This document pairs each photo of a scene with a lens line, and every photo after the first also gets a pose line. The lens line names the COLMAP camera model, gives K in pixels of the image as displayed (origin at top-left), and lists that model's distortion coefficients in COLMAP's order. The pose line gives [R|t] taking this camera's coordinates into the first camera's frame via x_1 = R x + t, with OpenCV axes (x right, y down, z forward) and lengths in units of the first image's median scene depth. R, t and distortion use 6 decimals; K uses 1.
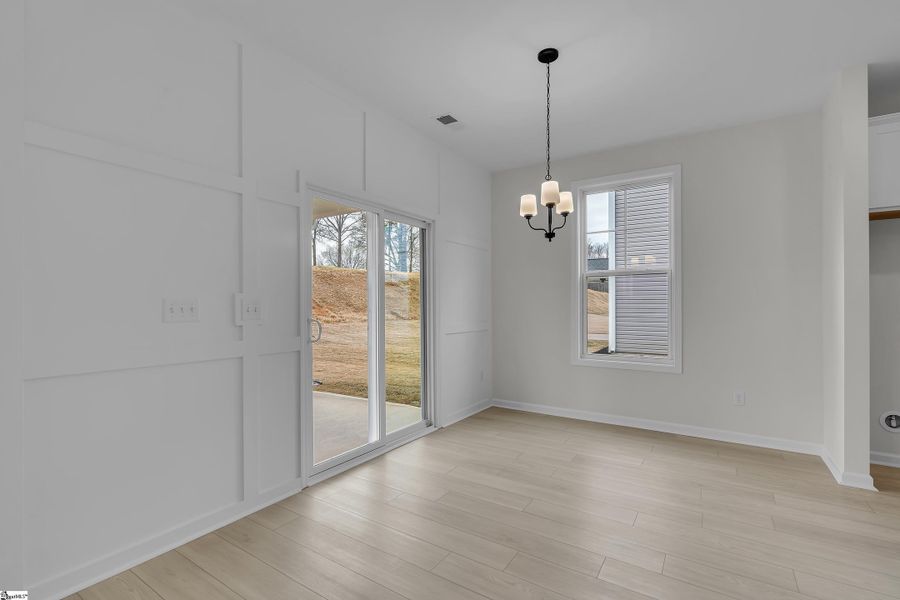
lens RADIAL K [[369.3, 0, 450.0], [0, 369.3, 300.0], [0, 0, 1]] dist [-0.000340, 0.000039]
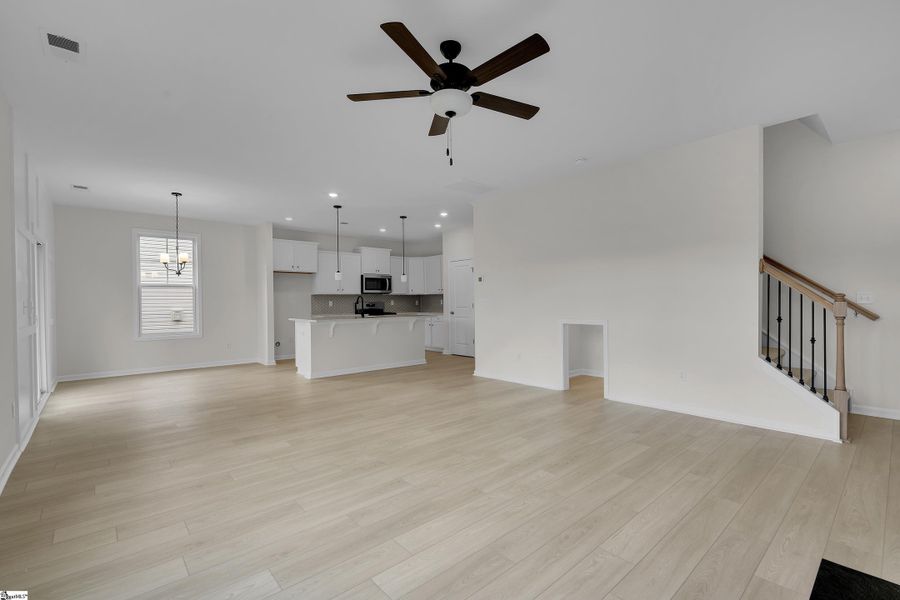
lens RADIAL K [[399.5, 0, 449.7], [0, 399.5, 304.5], [0, 0, 1]] dist [0.000495, 0.000239]
pose [[0.306848, -0.000510, 0.951758, -1.497391], [0.007391, 0.999971, -0.001847, 0.046365], [-0.951730, 0.007602, 0.306843, -1.341954]]
